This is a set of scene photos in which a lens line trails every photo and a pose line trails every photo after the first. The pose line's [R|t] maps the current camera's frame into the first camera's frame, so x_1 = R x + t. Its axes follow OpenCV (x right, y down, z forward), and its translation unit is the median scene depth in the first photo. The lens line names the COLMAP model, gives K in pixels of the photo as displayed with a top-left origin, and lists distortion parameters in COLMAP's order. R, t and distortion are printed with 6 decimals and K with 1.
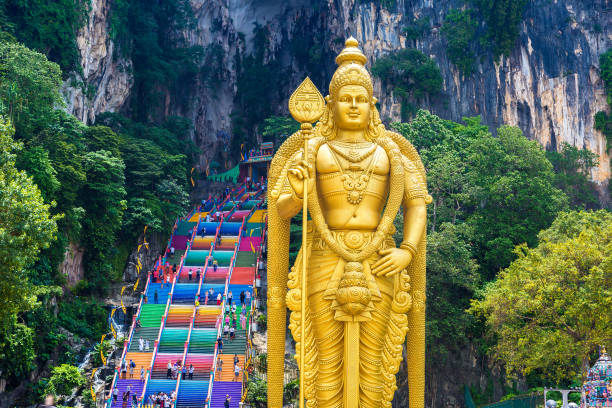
lens RADIAL K [[1215.7, 0, 306.0], [0, 1215.7, 204.0], [0, 0, 1]] dist [0.057287, 0.091282]
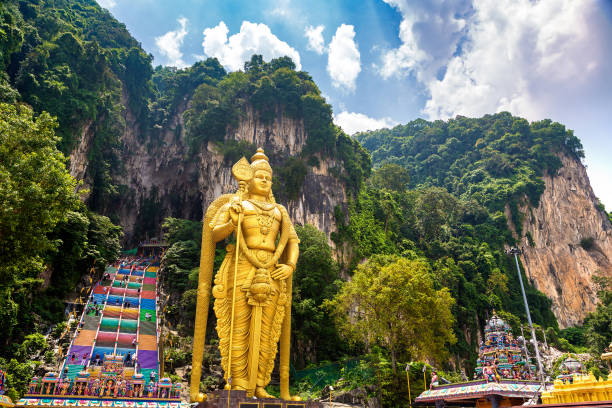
lens RADIAL K [[462.5, 0, 306.0], [0, 462.5, 204.0], [0, 0, 1]] dist [-0.005587, -0.001603]
pose [[0.929105, 0.151589, 0.337319, -0.101843], [-0.074951, 0.970385, -0.229640, 0.080955], [-0.362141, 0.188078, 0.912952, 0.322788]]
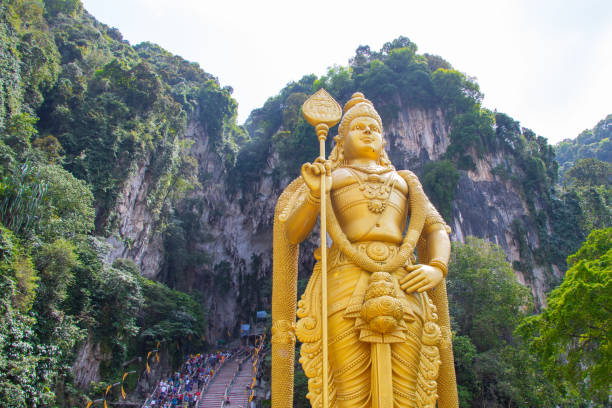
lens RADIAL K [[596.8, 0, 345.7], [0, 596.8, 225.1], [0, 0, 1]] dist [-0.141574, 0.022961]
pose [[0.992700, 0.022098, 0.118567, -0.026631], [0.019816, 0.939830, -0.341066, 0.124823], [-0.118969, 0.340926, 0.932532, 0.491093]]
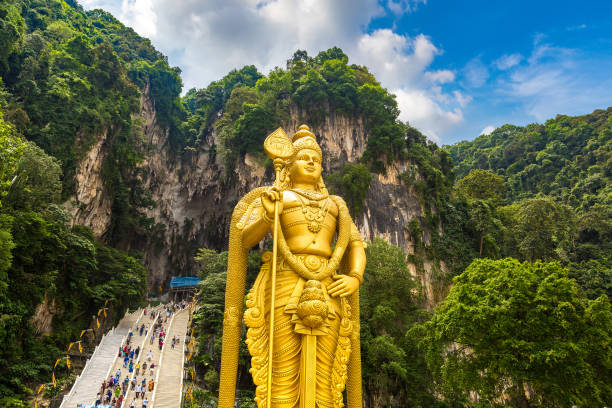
lens RADIAL K [[533.8, 0, 306.0], [0, 533.8, 204.0], [0, 0, 1]] dist [-0.001910, 0.000128]
pose [[0.971085, 0.117450, 0.207842, -0.060995], [-0.047873, 0.948728, -0.312448, 0.107162], [-0.233883, 0.293464, 0.926918, 0.427363]]
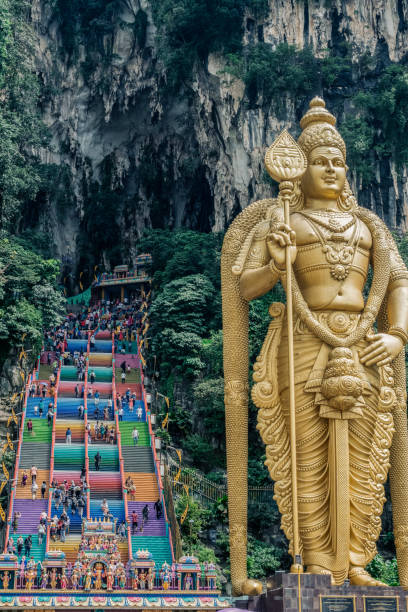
lens RADIAL K [[1095.7, 0, 204.0], [0, 1095.7, 306.0], [0, 0, 1]] dist [0.028968, 0.050162]
pose [[0.991548, 0.021042, 0.128026, -0.121746], [-0.013212, 0.998007, -0.061710, 0.053656], [-0.129069, 0.059497, 0.989849, 0.211337]]
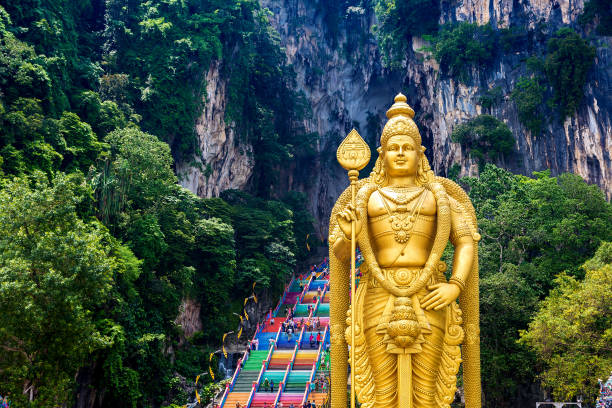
lens RADIAL K [[990.9, 0, 306.0], [0, 990.9, 204.0], [0, 0, 1]] dist [0.080683, 0.032796]
pose [[0.986109, -0.052582, -0.157557, 0.077725], [0.039637, 0.995660, -0.084203, 0.029190], [0.161301, 0.076789, 0.983913, 0.101201]]
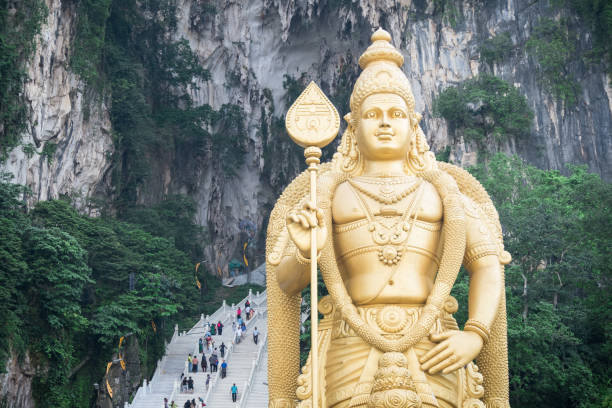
lens RADIAL K [[1521.2, 0, 285.1], [0, 1521.2, 179.8], [0, 0, 1]] dist [0.430302, -5.313941]
pose [[0.996551, -0.045645, -0.069298, 0.034529], [0.037550, 0.992780, -0.113918, 0.037824], [0.073997, 0.110923, 0.991070, 0.132341]]
